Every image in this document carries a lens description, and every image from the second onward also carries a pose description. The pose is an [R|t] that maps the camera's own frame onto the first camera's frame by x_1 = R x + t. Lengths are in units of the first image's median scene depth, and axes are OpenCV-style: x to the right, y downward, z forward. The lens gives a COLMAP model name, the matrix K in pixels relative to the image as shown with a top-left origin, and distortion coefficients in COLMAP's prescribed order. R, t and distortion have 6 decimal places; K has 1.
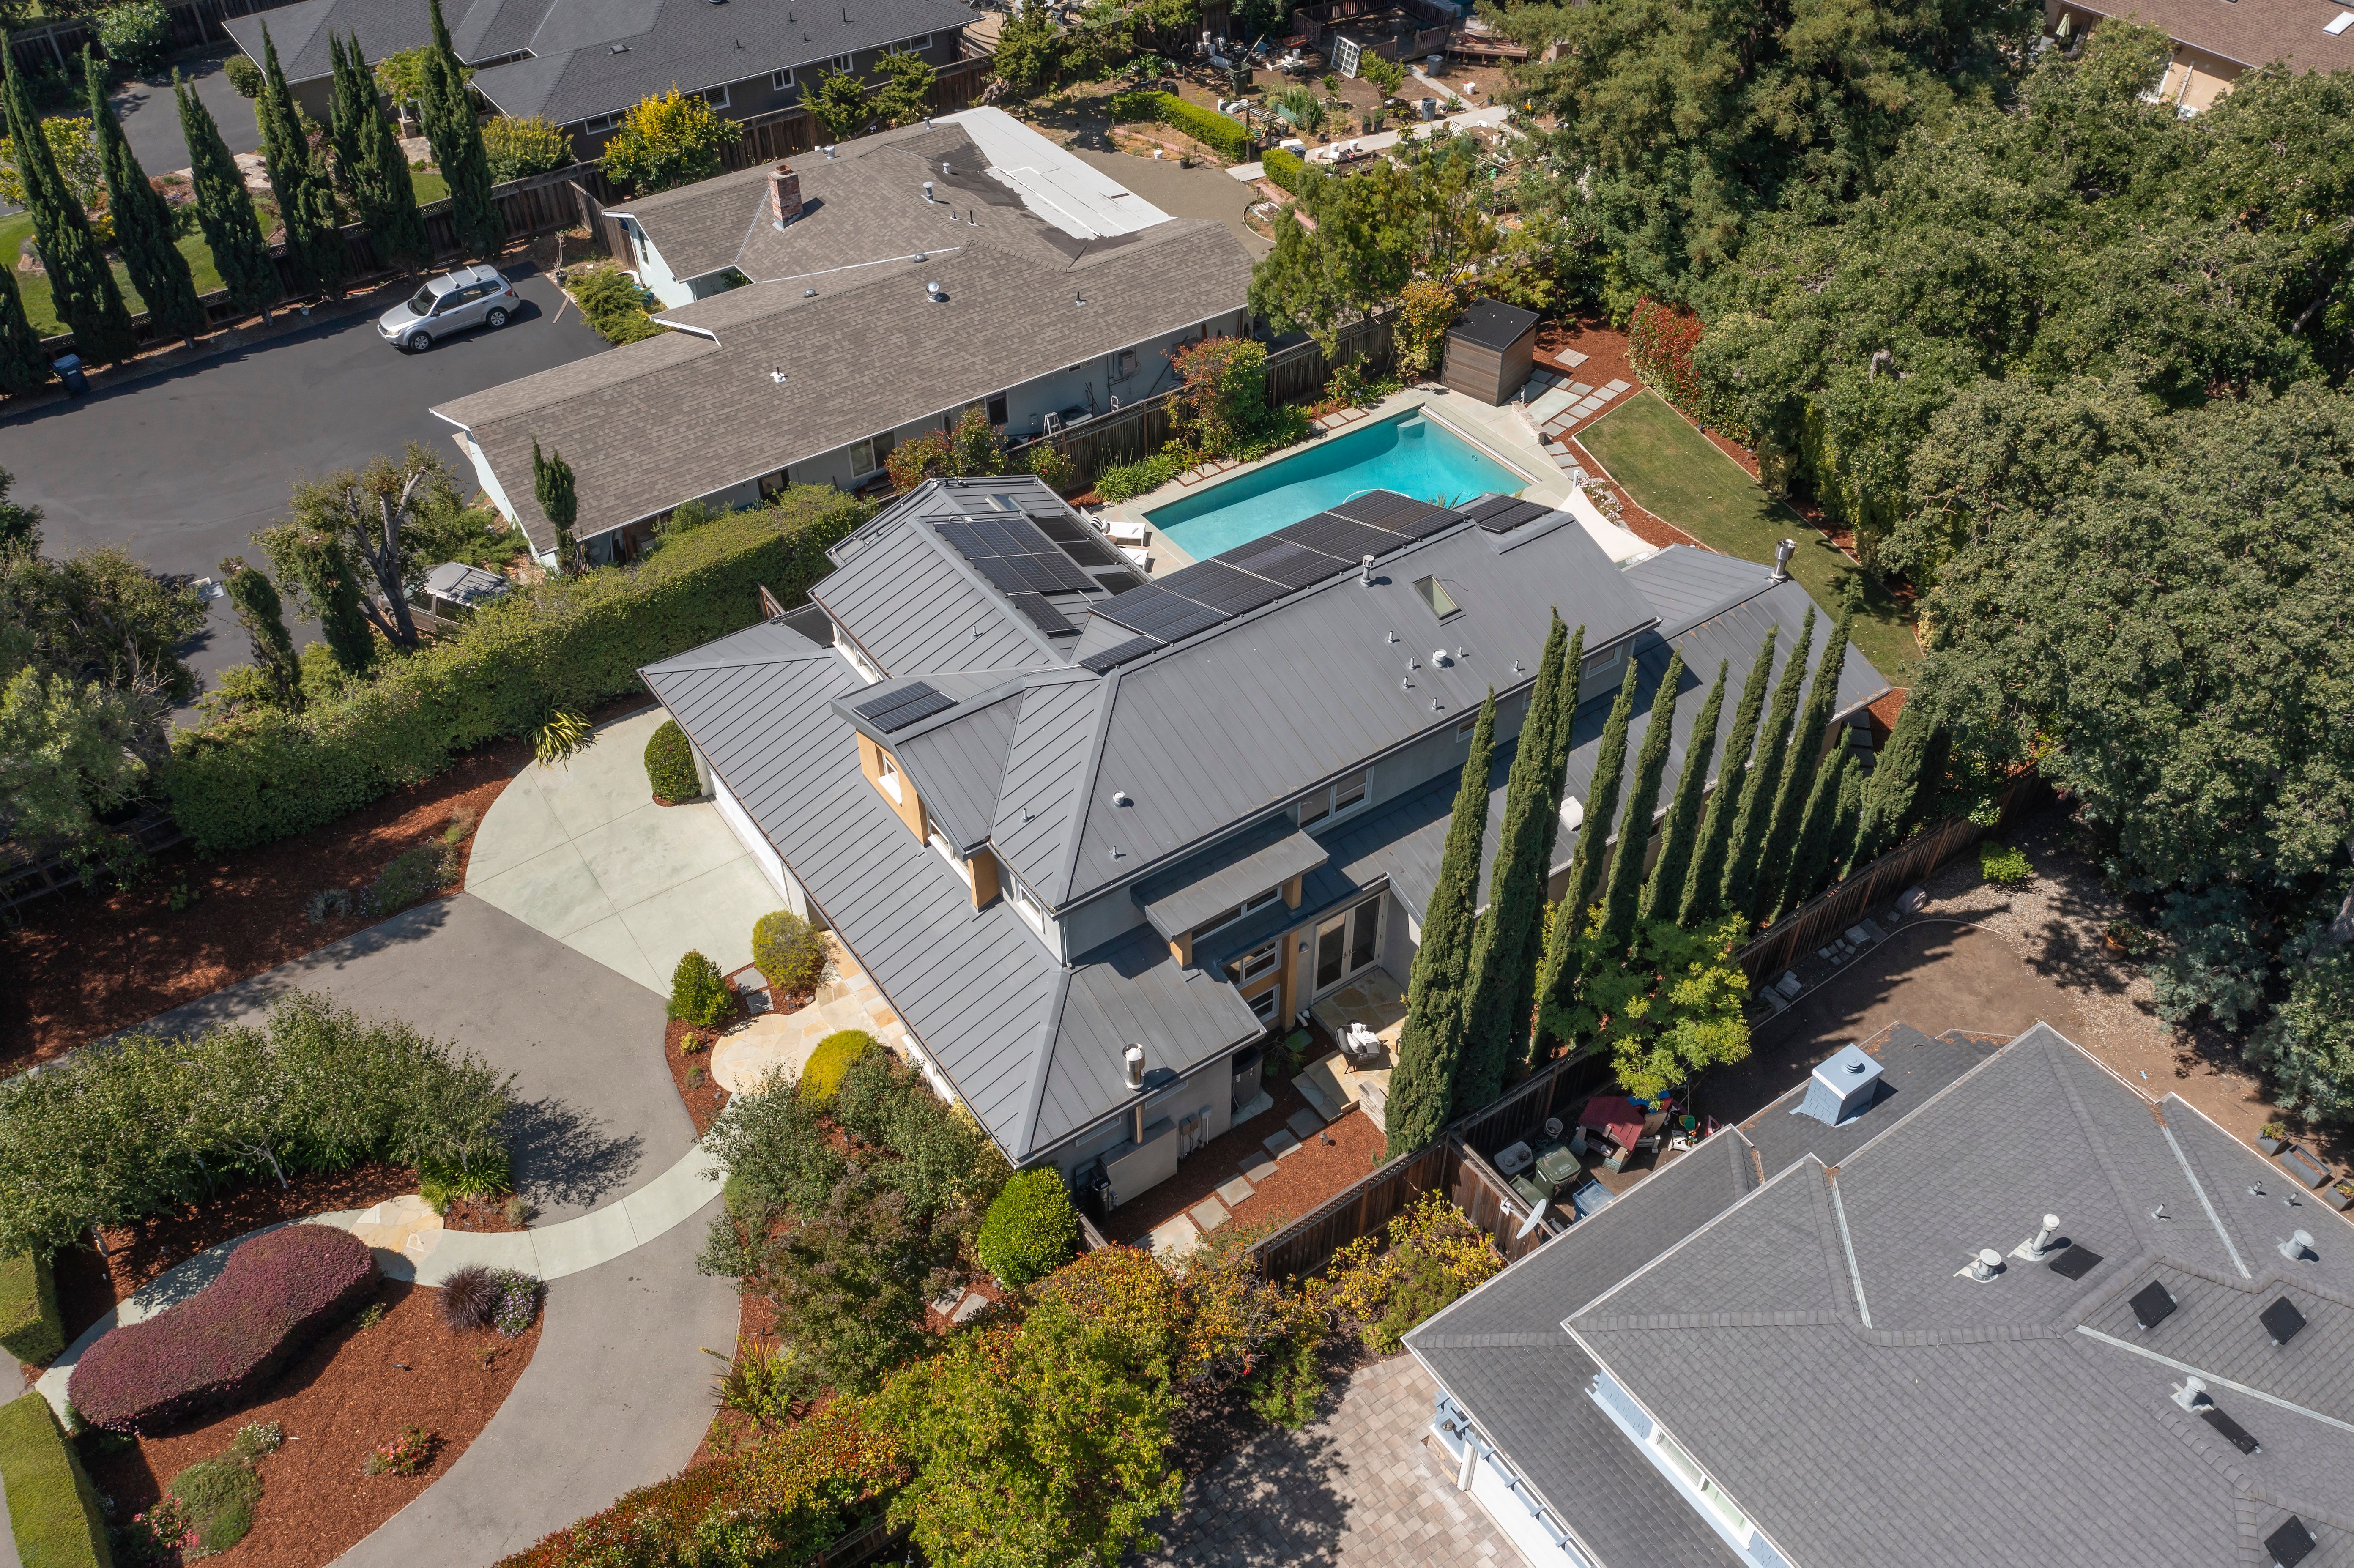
lens RADIAL K [[1863.9, 0, 1184.2], [0, 1863.9, 789.4], [0, 0, 1]] dist [-0.014242, 0.004043]
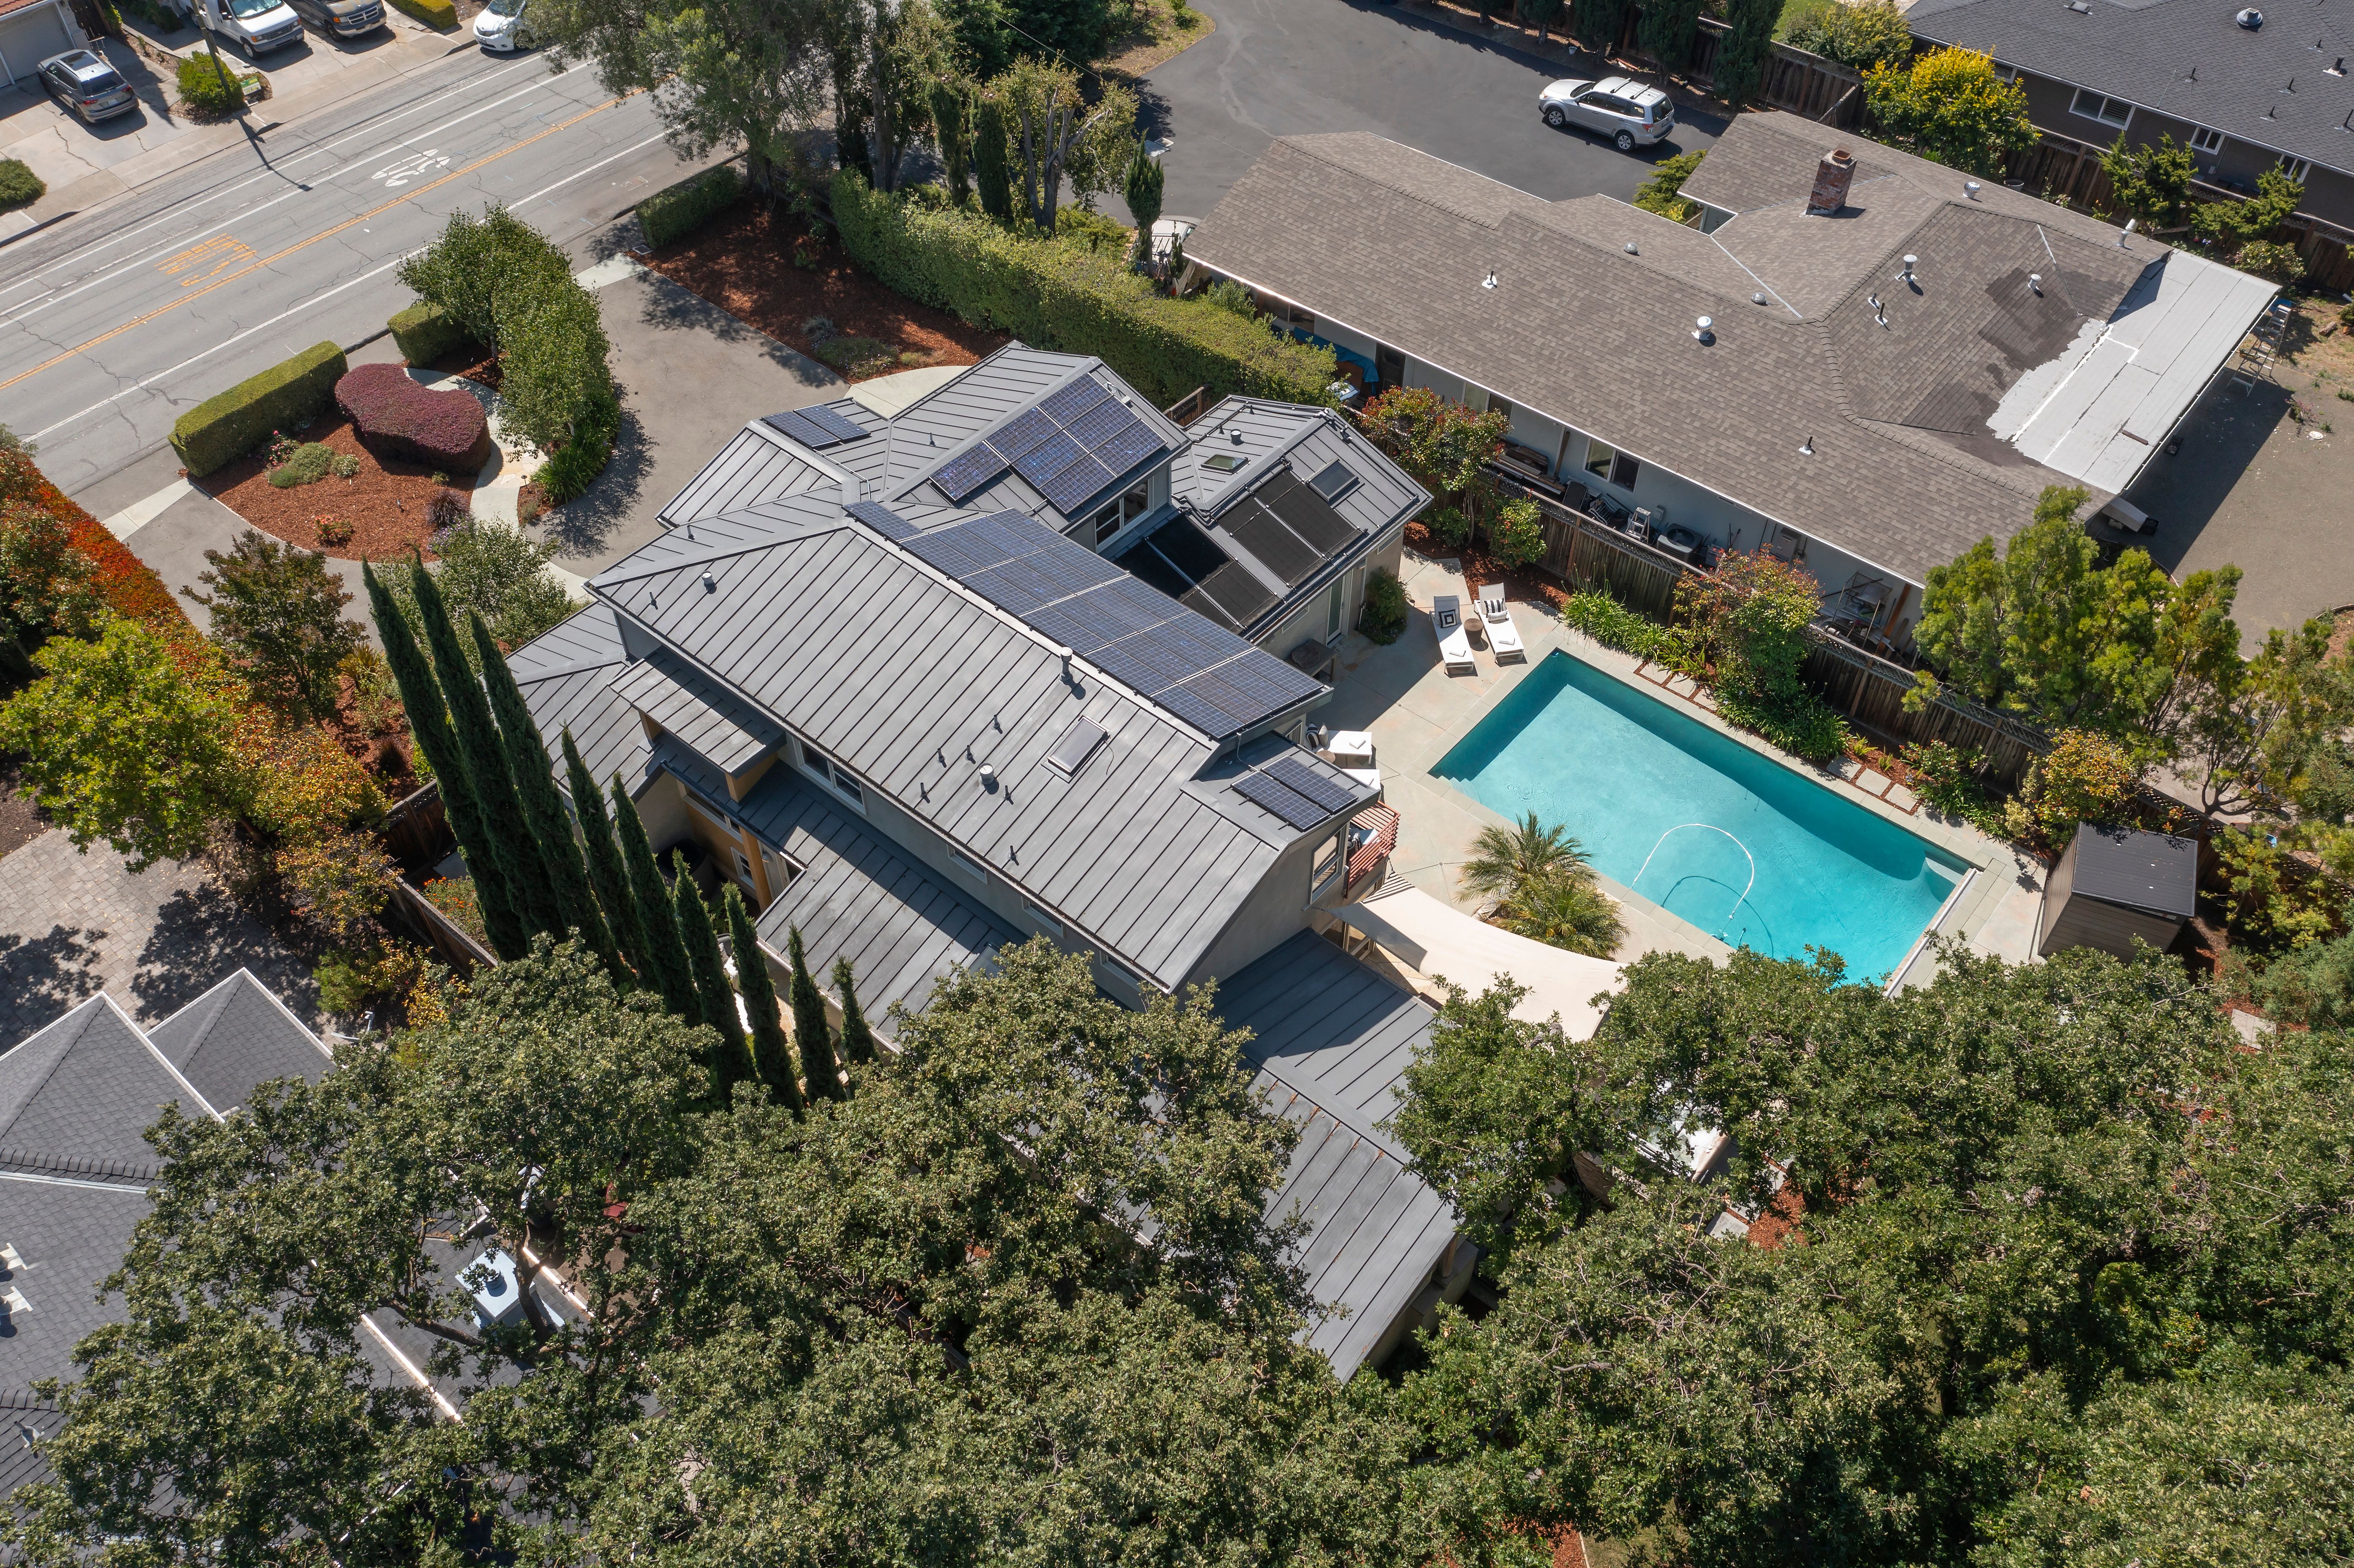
lens RADIAL K [[1886.0, 0, 1177.0], [0, 1886.0, 784.0], [0, 0, 1]] dist [-0.041146, 0.105319]
pose [[0.252464, 0.710140, -0.657239, 0.518979], [-0.653642, 0.625996, 0.425300, -0.349440], [0.713452, 0.322226, 0.622219, 0.373004]]
